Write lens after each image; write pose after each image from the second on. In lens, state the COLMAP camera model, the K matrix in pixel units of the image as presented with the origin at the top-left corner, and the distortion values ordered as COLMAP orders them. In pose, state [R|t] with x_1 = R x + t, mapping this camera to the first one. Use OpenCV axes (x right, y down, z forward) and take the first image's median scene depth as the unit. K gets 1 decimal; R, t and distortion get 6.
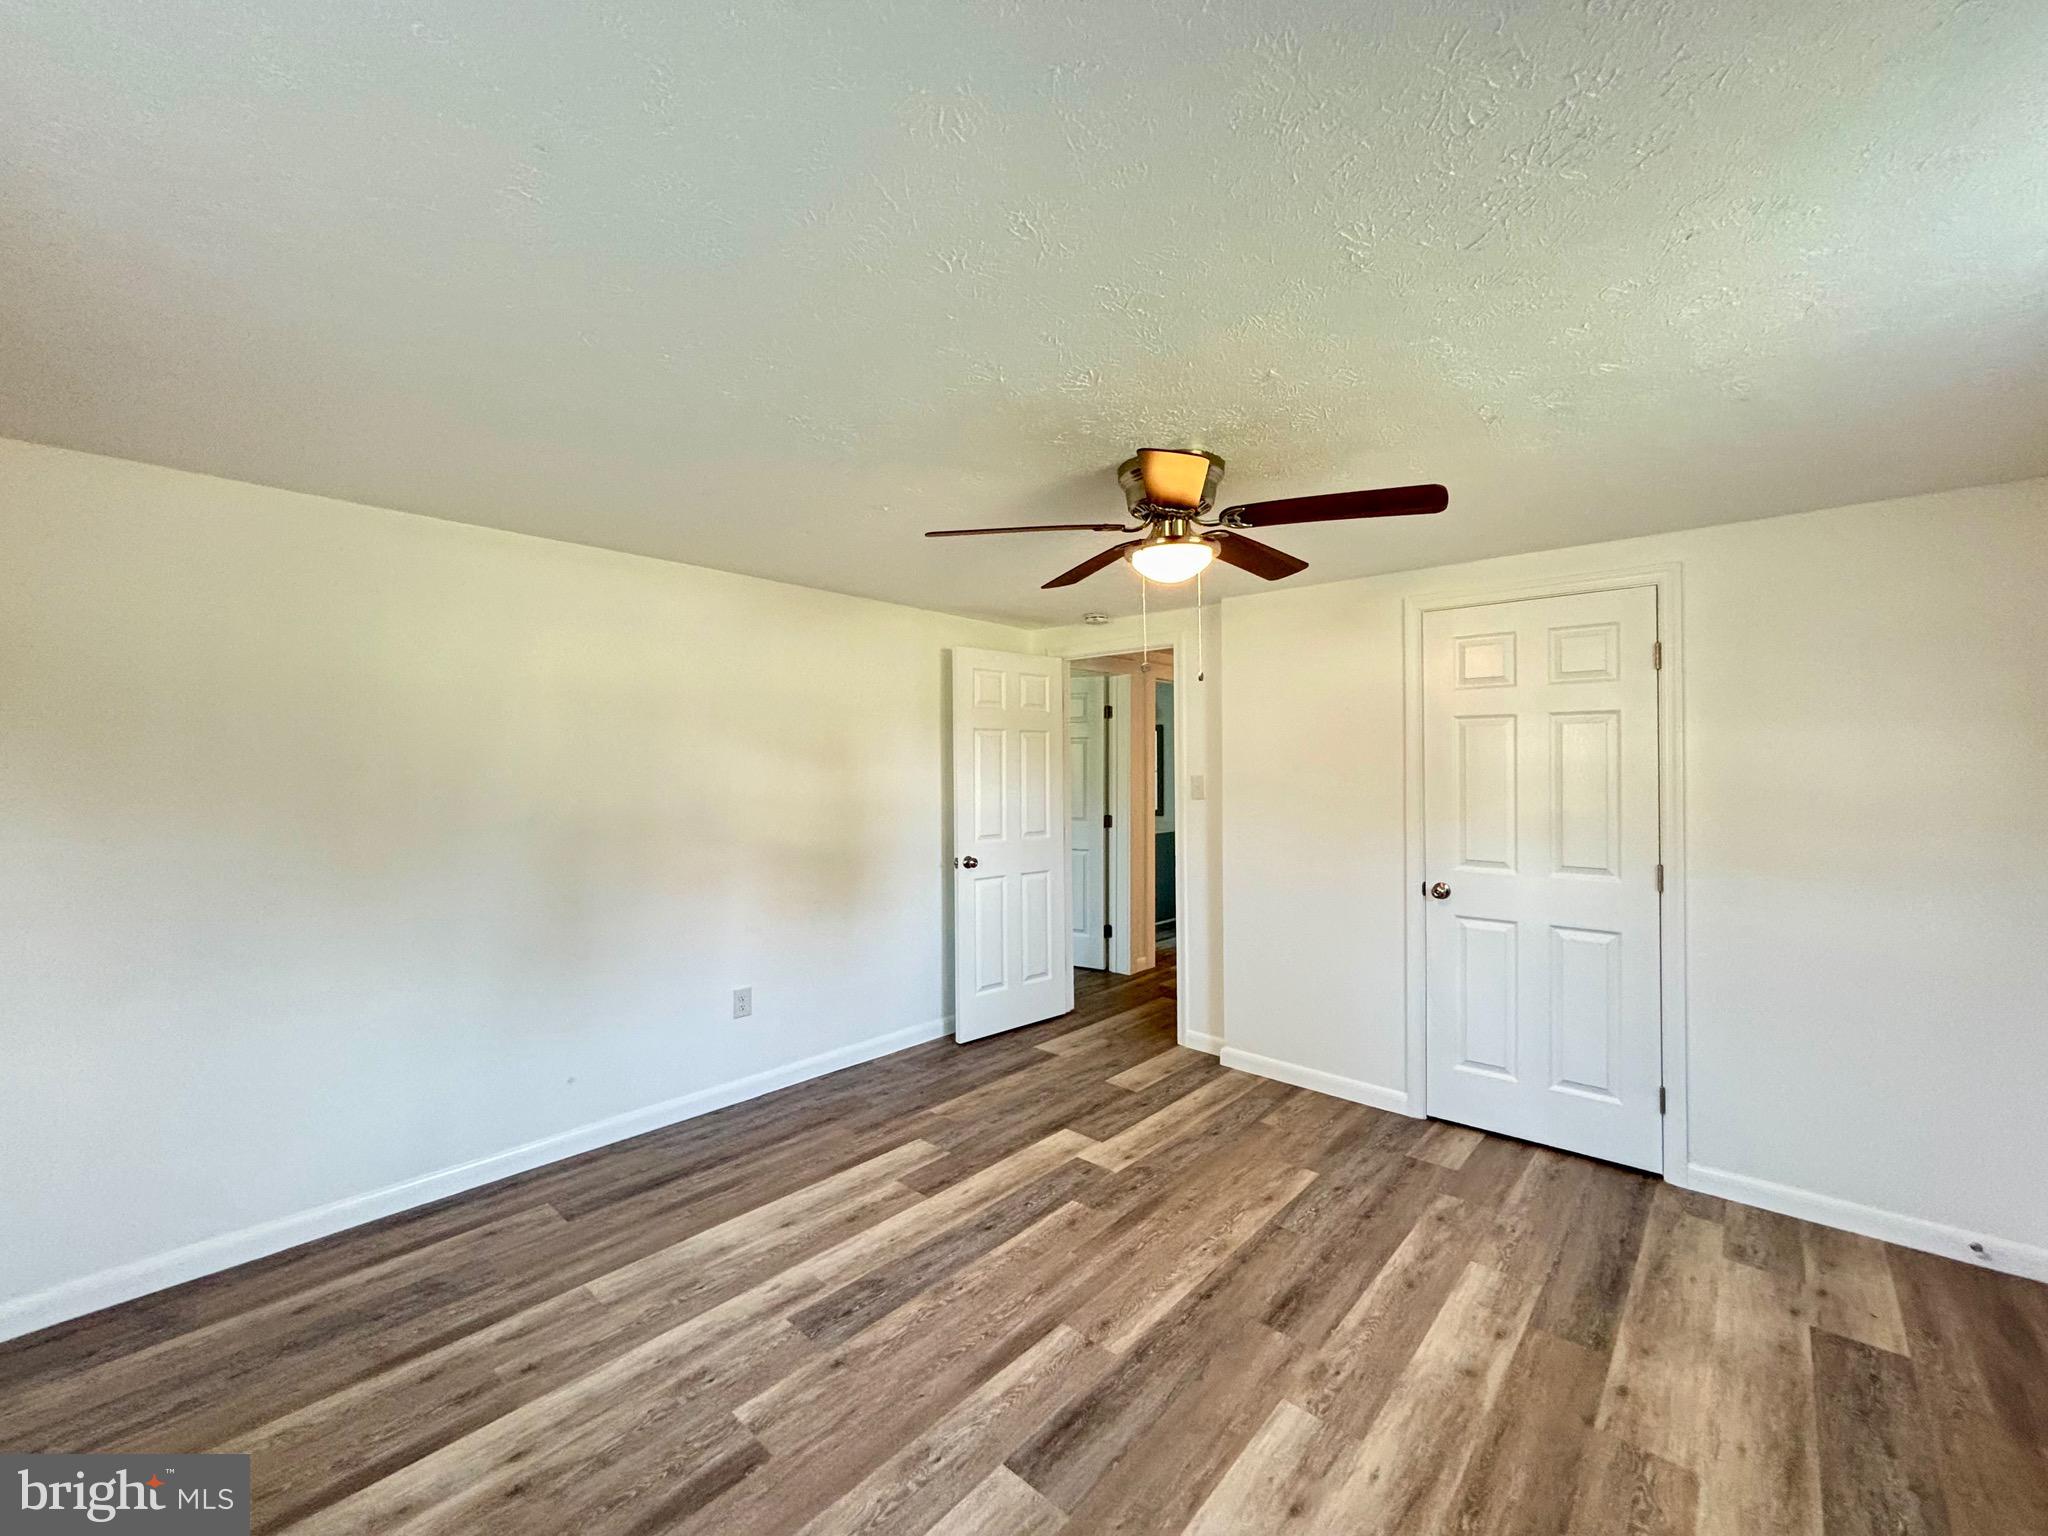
lens RADIAL K [[831.3, 0, 1012.3], [0, 831.3, 776.6], [0, 0, 1]] dist [-0.004463, 0.004413]
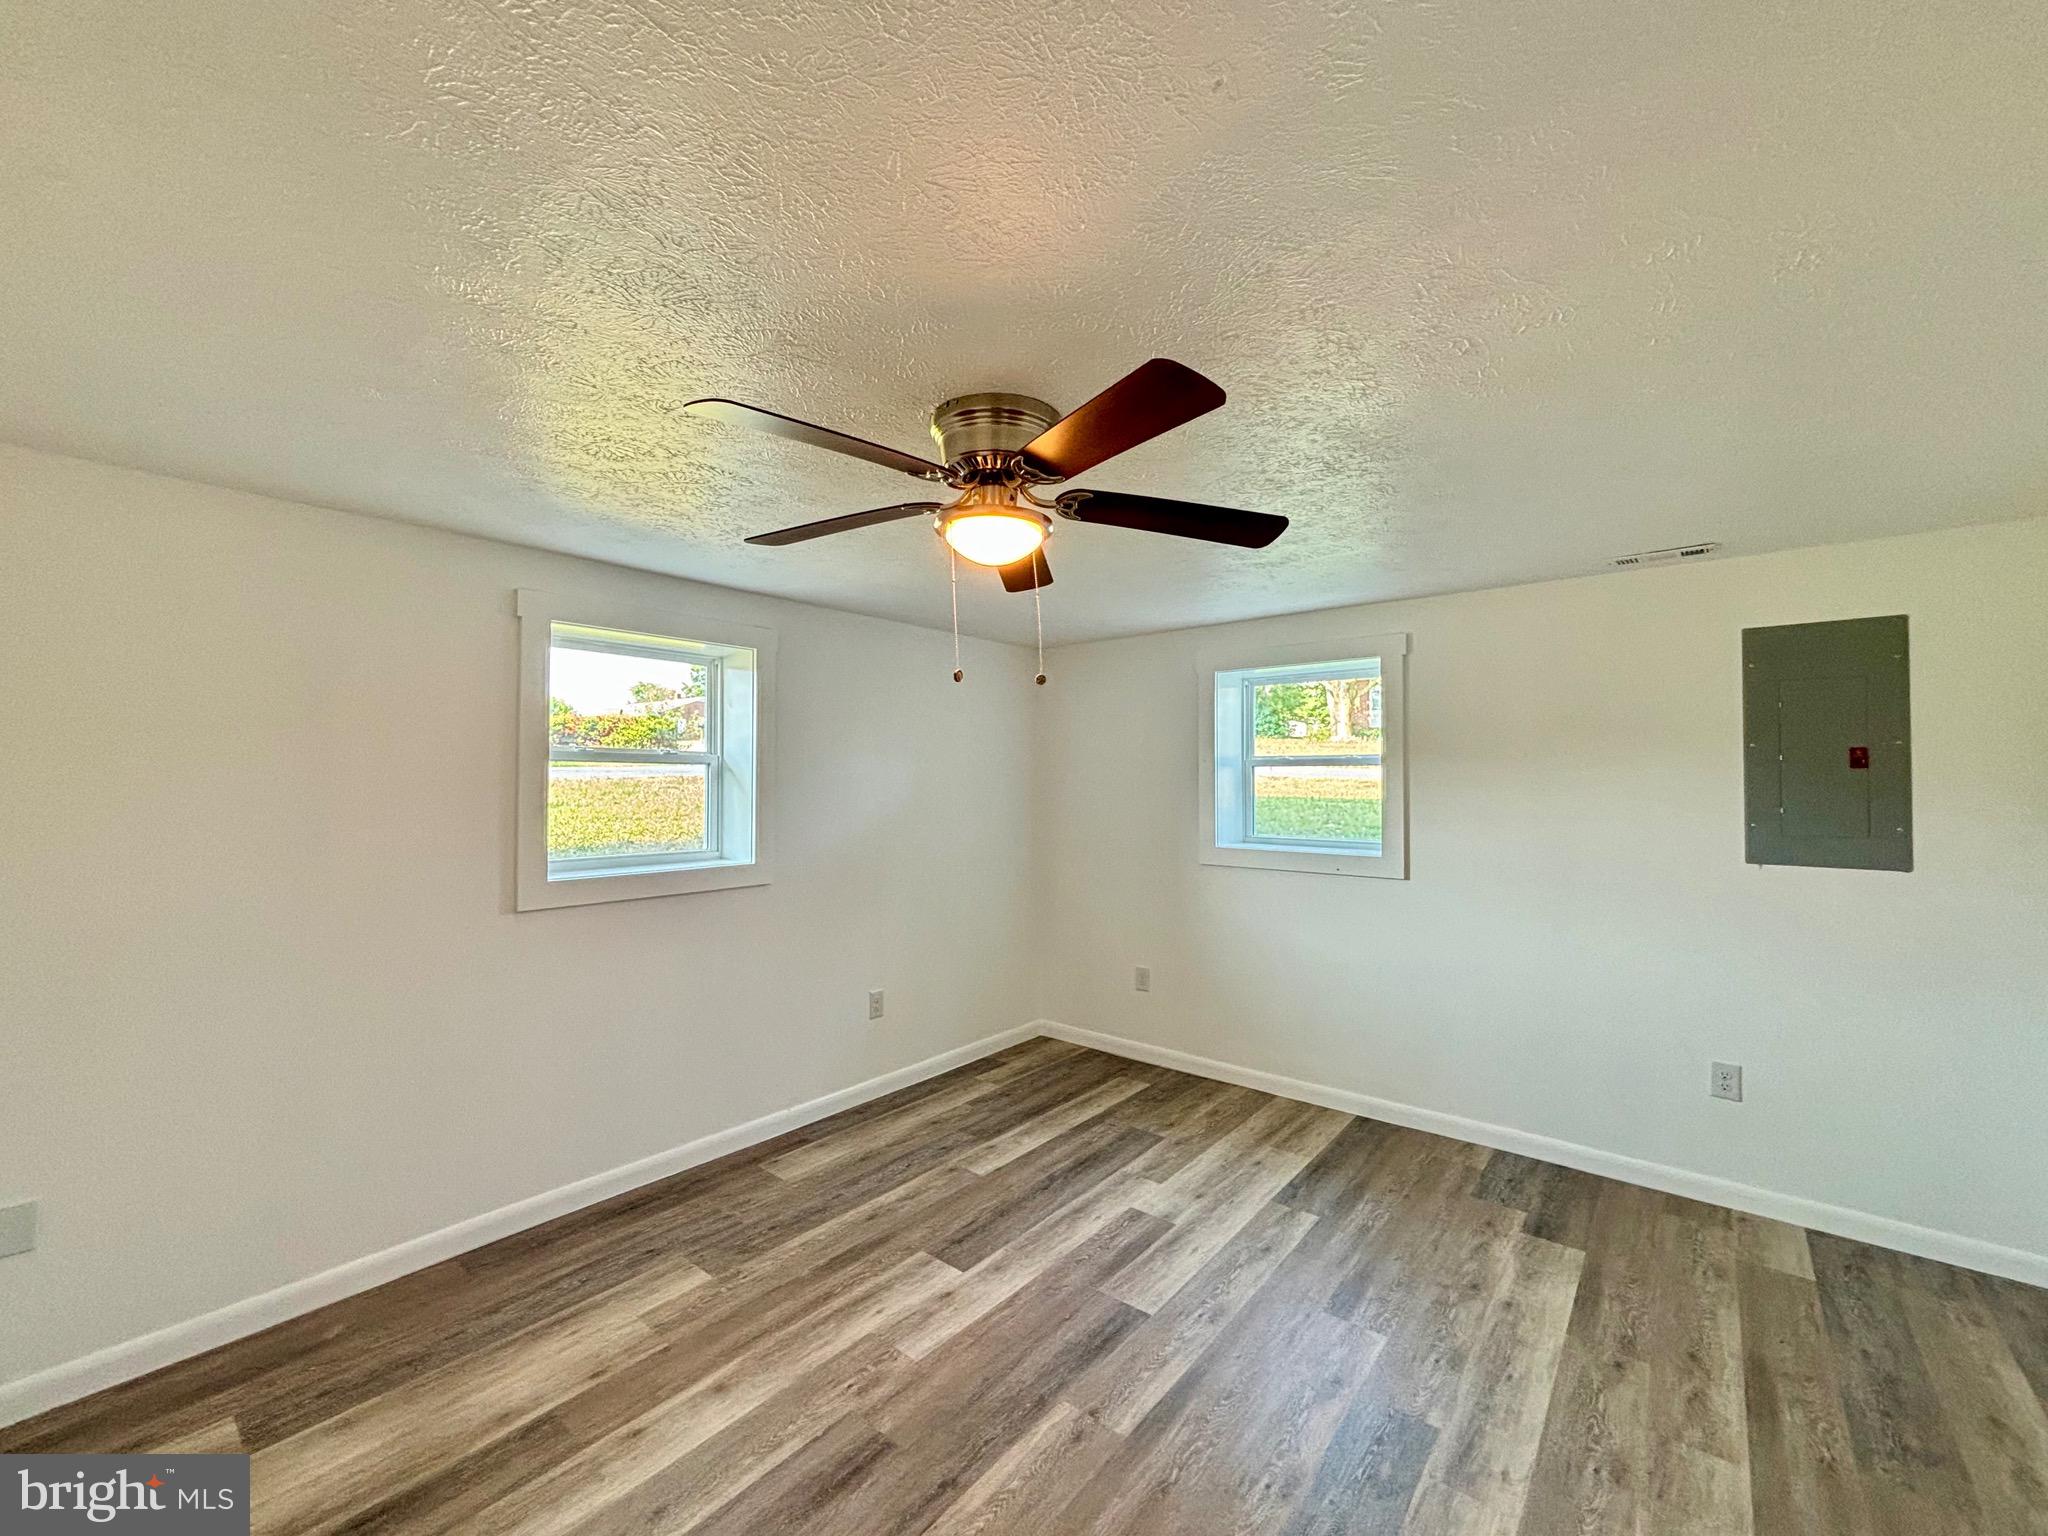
lens RADIAL K [[831.3, 0, 1013.1], [0, 831.3, 767.4], [0, 0, 1]] dist [-0.004463, 0.004413]
pose [[-0.999075, -0.003725, -0.042848, 0.205313], [-0.003620, 0.999990, -0.002530, -0.037570], [0.042857, -0.002373, -0.999078, 1.755369]]
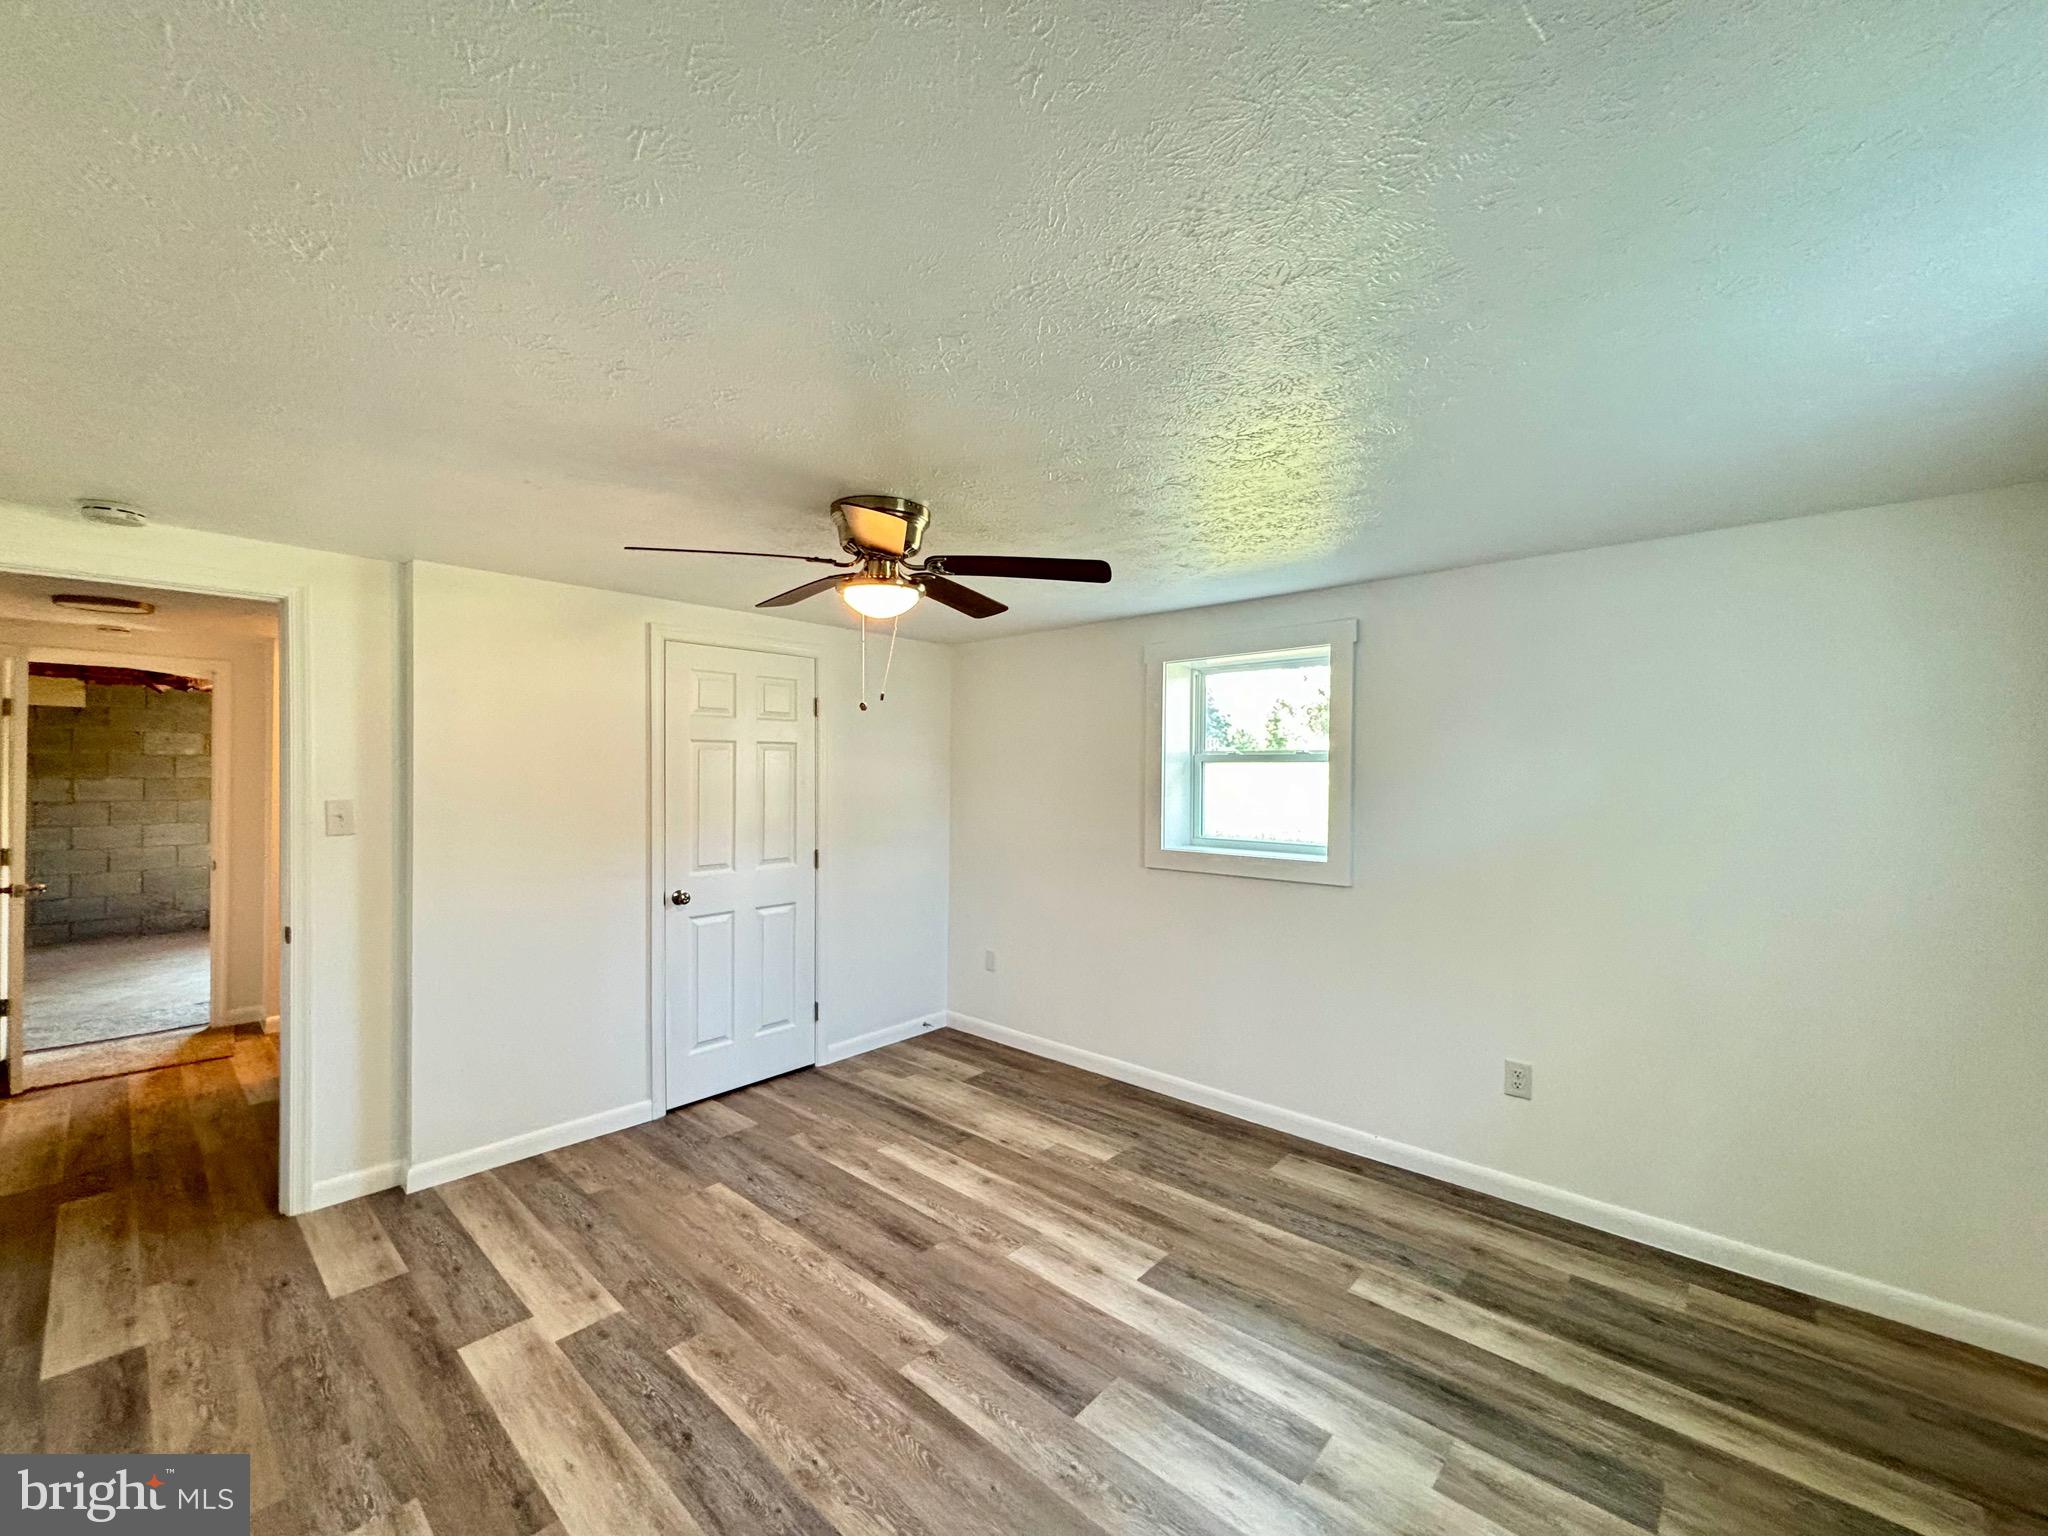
lens RADIAL K [[831.3, 0, 1027.4], [0, 831.3, 770.8], [0, 0, 1]] dist [-0.004463, 0.004413]
pose [[-0.008226, 0.000056, 0.999966, -0.853398], [0.011328, 0.999936, 0.000037, -0.035871], [-0.999902, 0.011328, -0.008226, 0.800080]]
